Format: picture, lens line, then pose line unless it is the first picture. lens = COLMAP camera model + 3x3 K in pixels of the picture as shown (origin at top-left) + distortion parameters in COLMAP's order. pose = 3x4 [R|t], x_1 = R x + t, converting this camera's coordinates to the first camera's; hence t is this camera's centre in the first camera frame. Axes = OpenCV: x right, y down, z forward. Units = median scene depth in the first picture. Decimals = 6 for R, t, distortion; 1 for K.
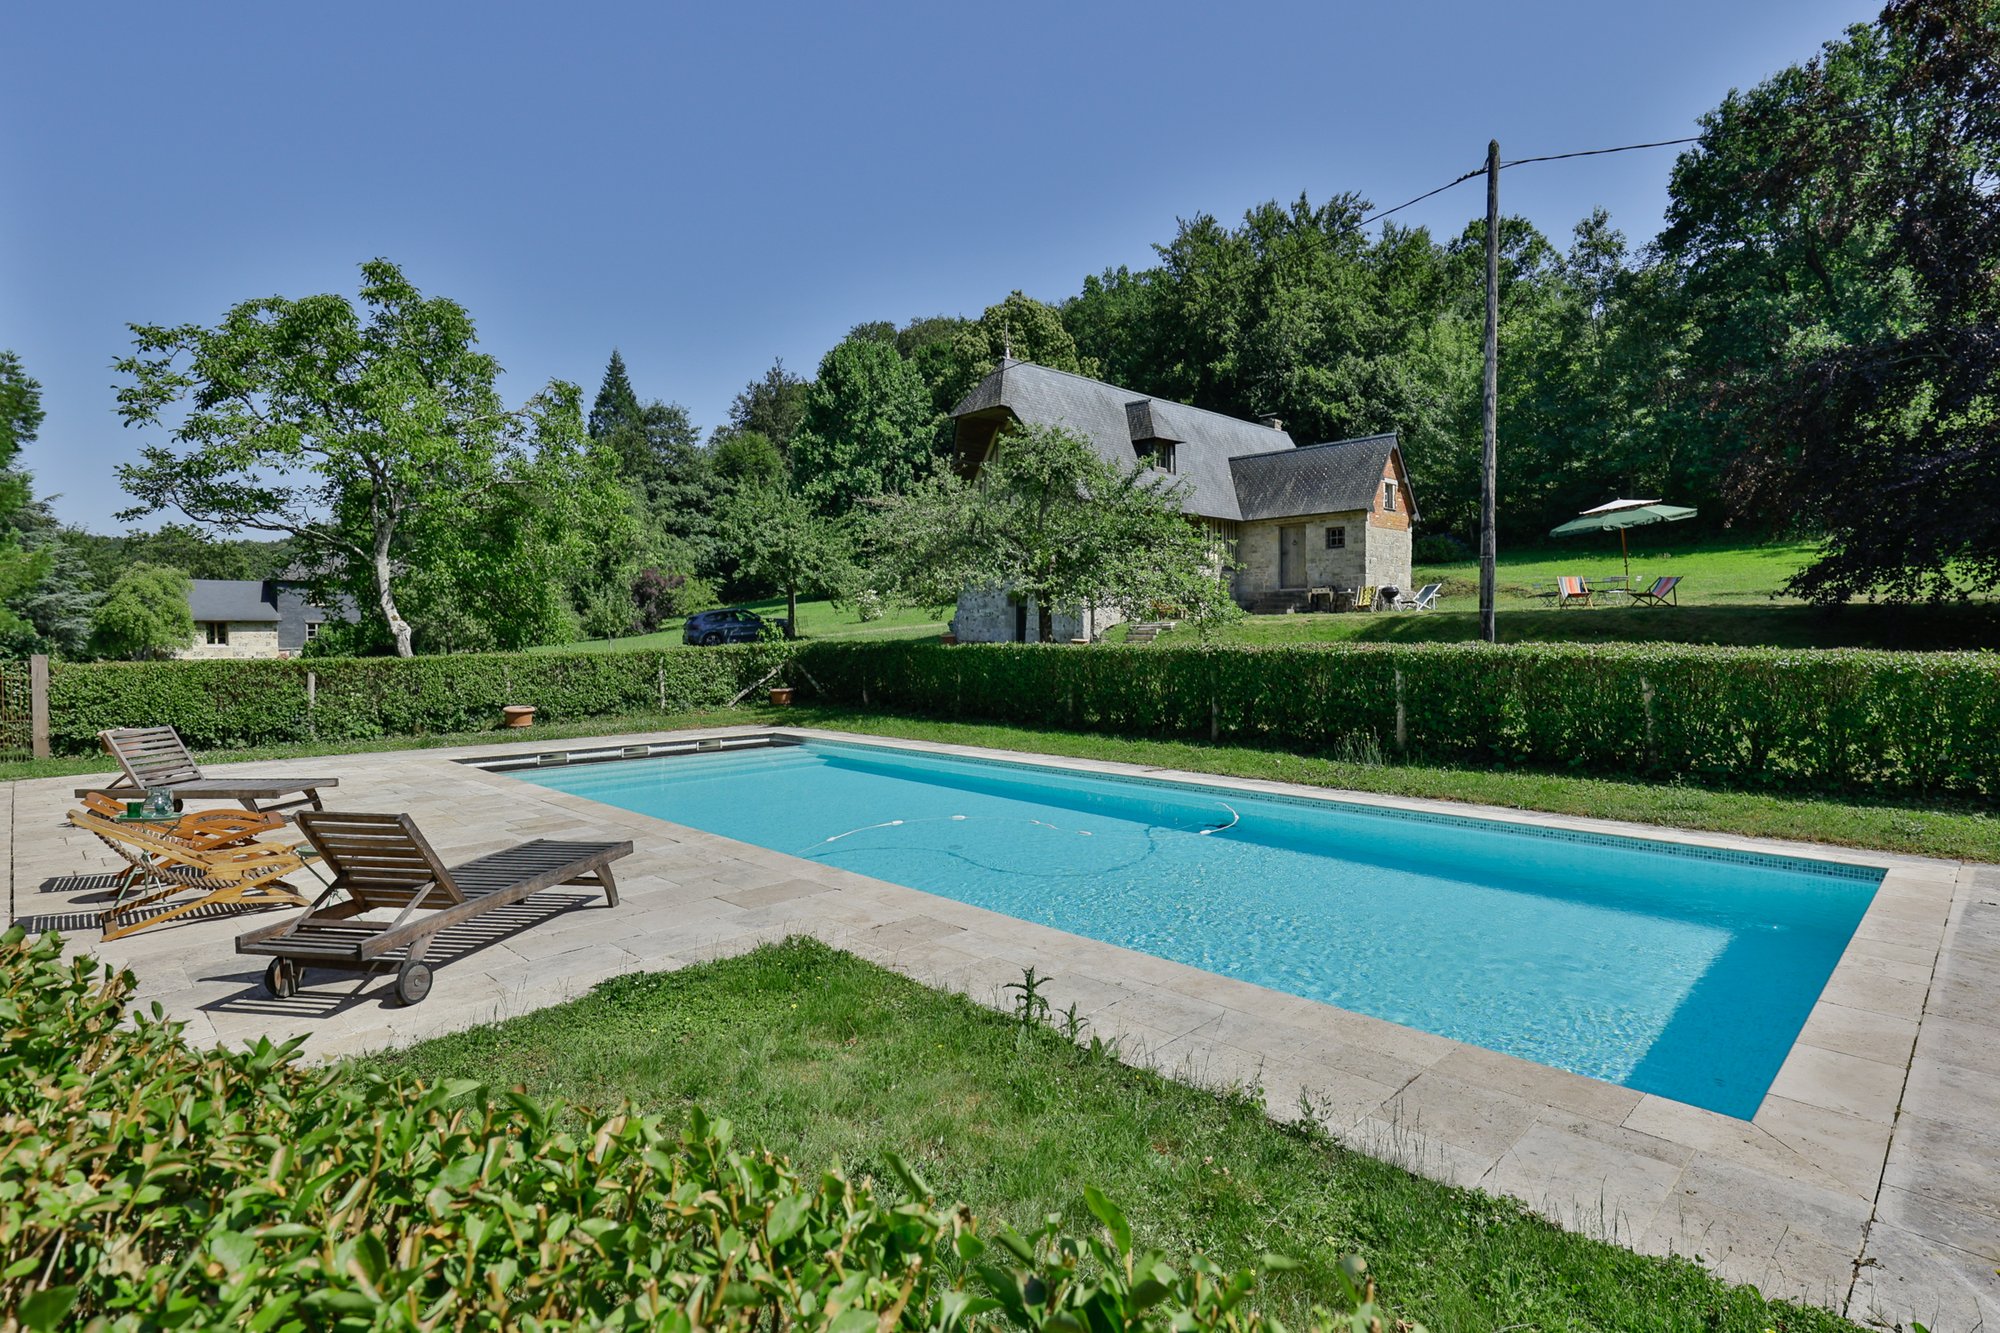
lens RADIAL K [[1003.7, 0, 1005.8], [0, 1003.7, 665.9], [0, 0, 1]] dist [0.001901, 0.000673]
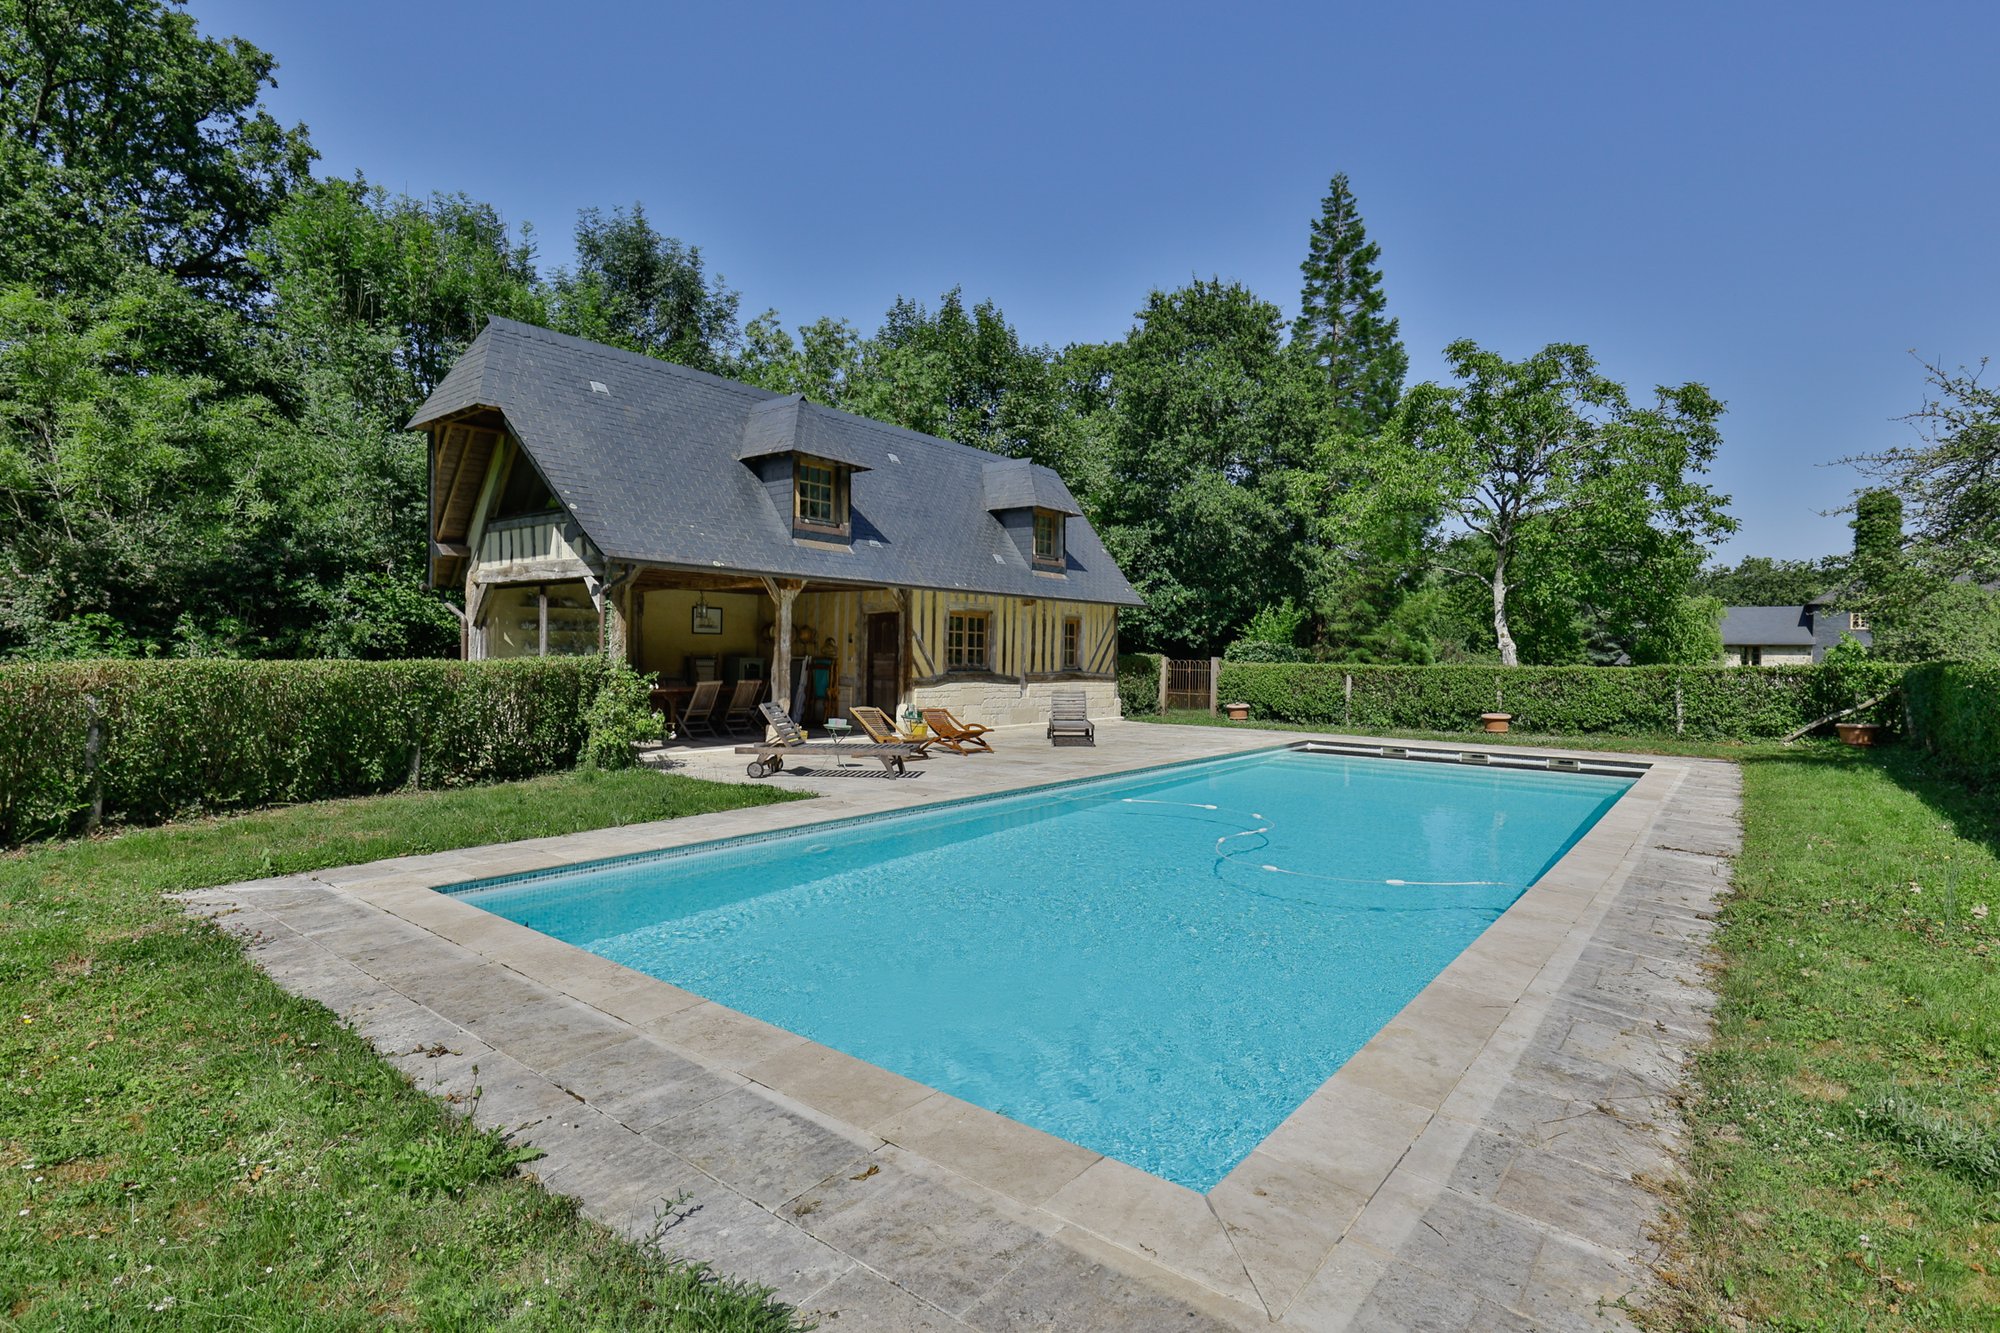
lens RADIAL K [[954.4, 0, 1002.8], [0, 954.4, 674.7], [0, 0, 1]] dist [-0.001408, 0.000753]
pose [[0.121491, 0.027930, -0.992199, 0.181686], [-0.045005, 0.998731, 0.022603, -0.000529], [0.991572, 0.041908, 0.122594, 0.128744]]
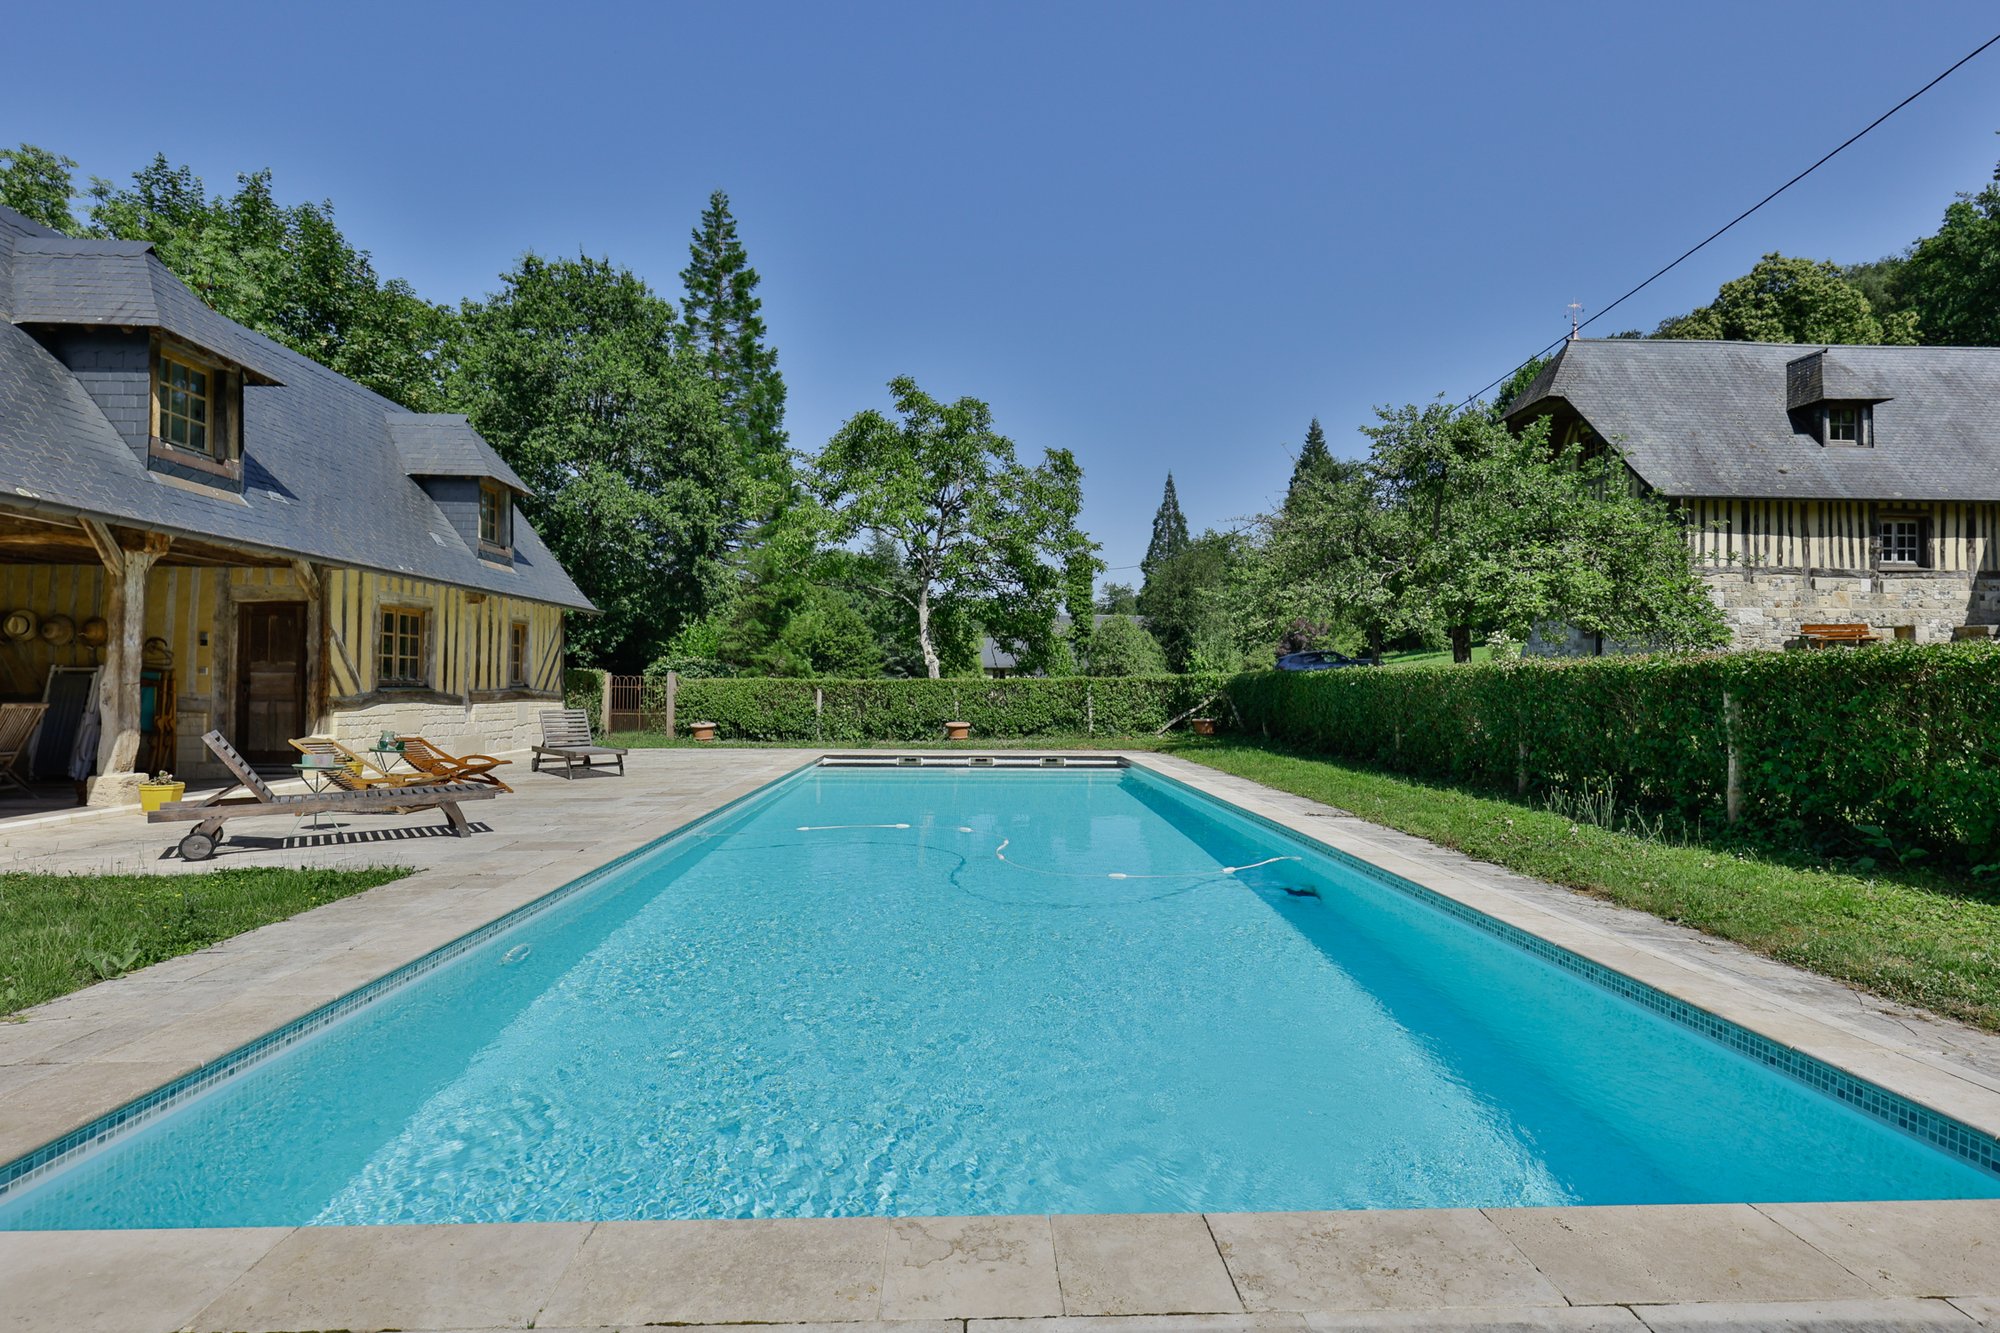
lens RADIAL K [[954.4, 0, 1002.8], [0, 954.4, 674.7], [0, 0, 1]] dist [-0.001408, 0.000753]
pose [[0.741089, 0.001768, -0.671404, 0.120350], [-0.030848, 0.999030, -0.031419, 0.006789], [0.670697, 0.043996, 0.740425, 0.073299]]
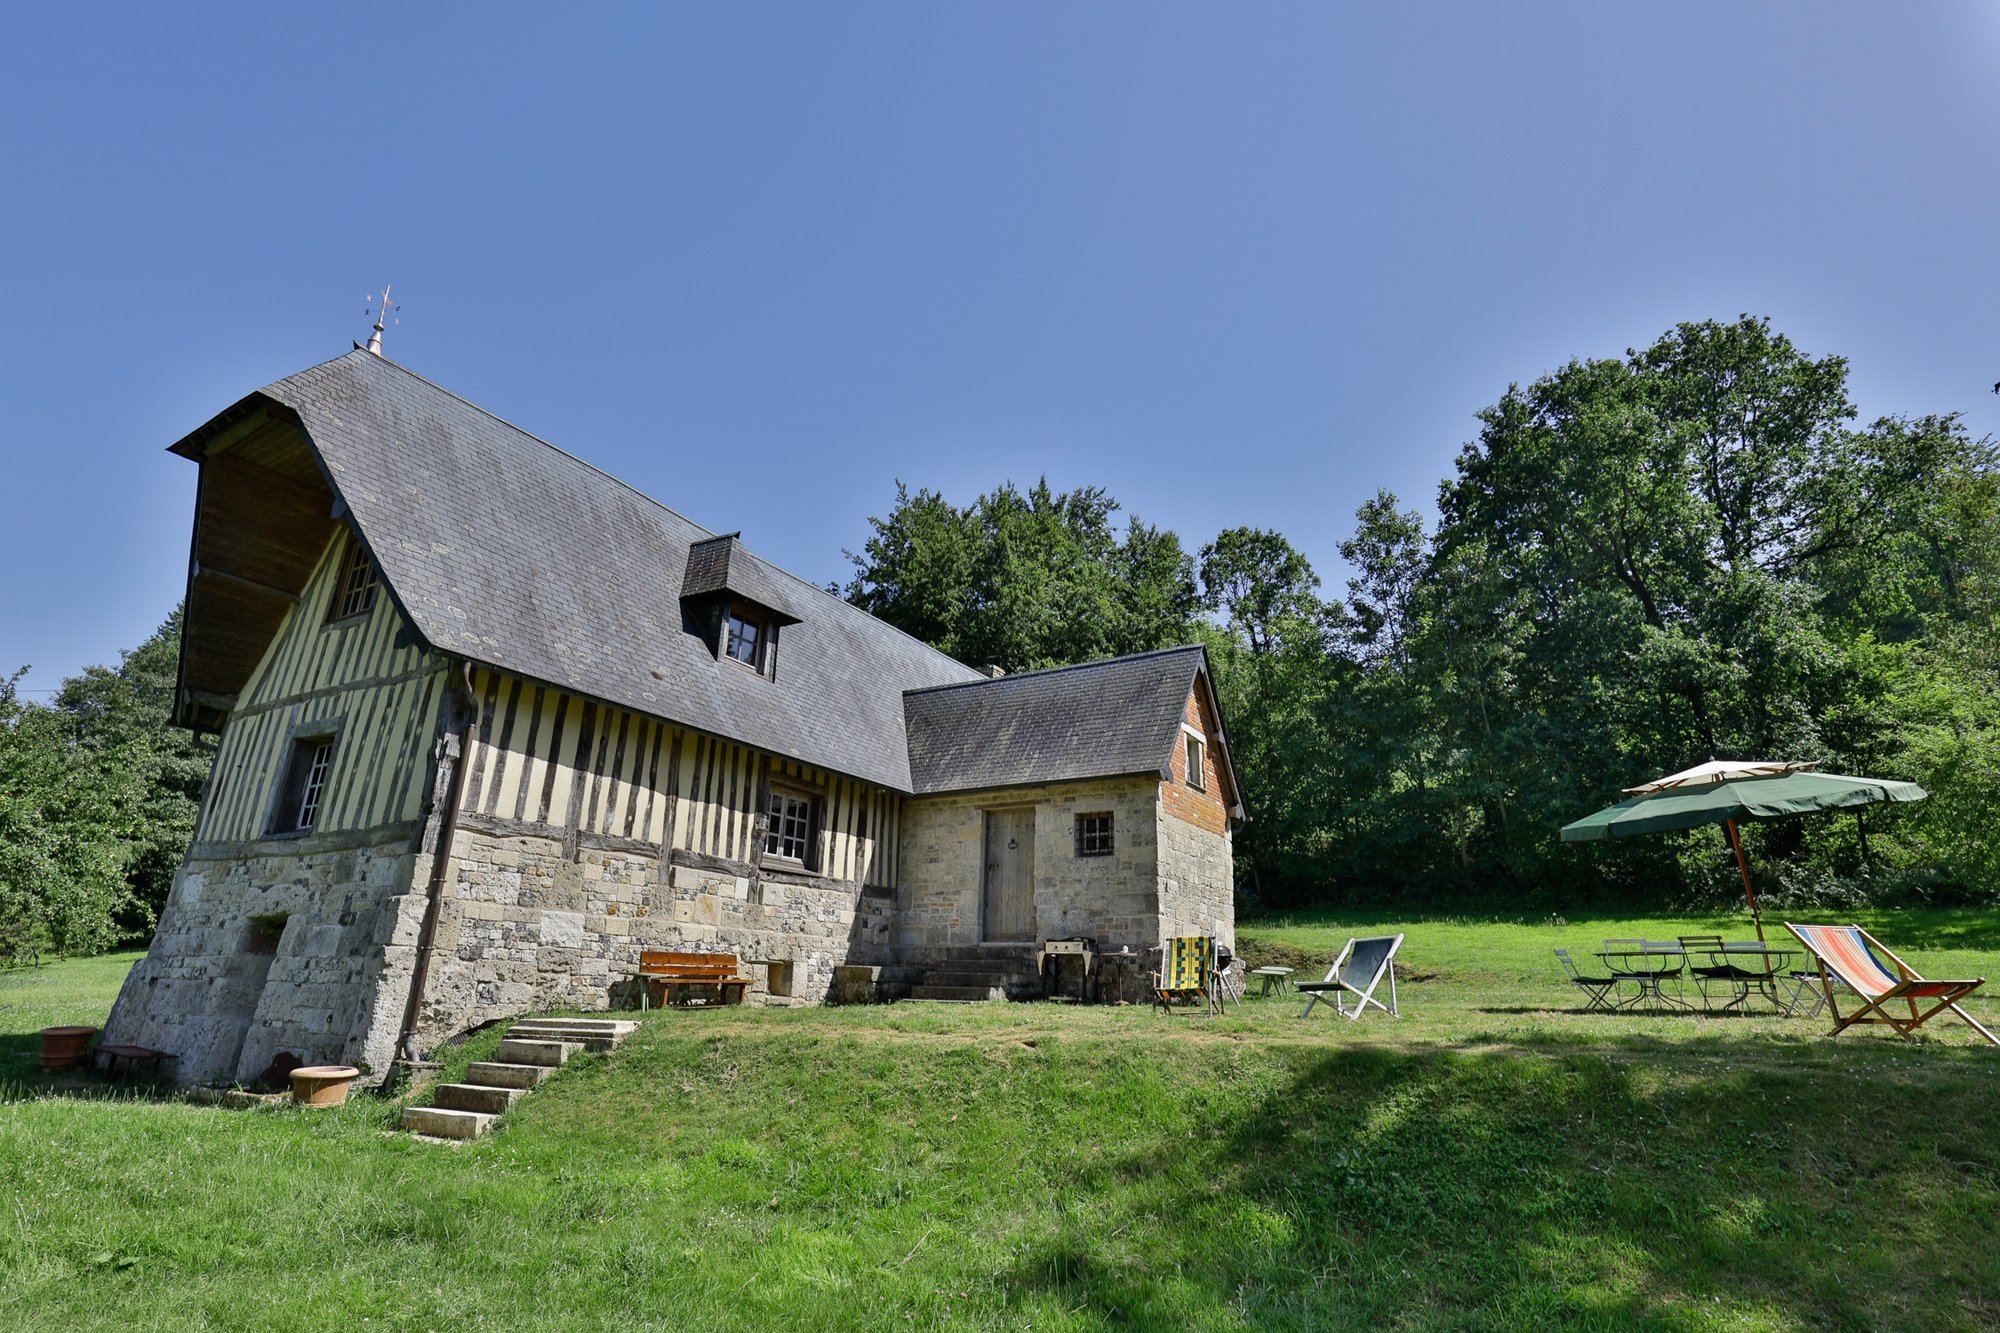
lens RADIAL K [[1003.7, 0, 1005.8], [0, 1003.7, 665.9], [0, 0, 1]] dist [0.001901, 0.000673]
pose [[0.966702, 0.112617, 0.229793, 0.119687], [-0.026564, 0.937272, -0.347586, -0.025393], [-0.254523, 0.329908, 0.909054, 0.389787]]
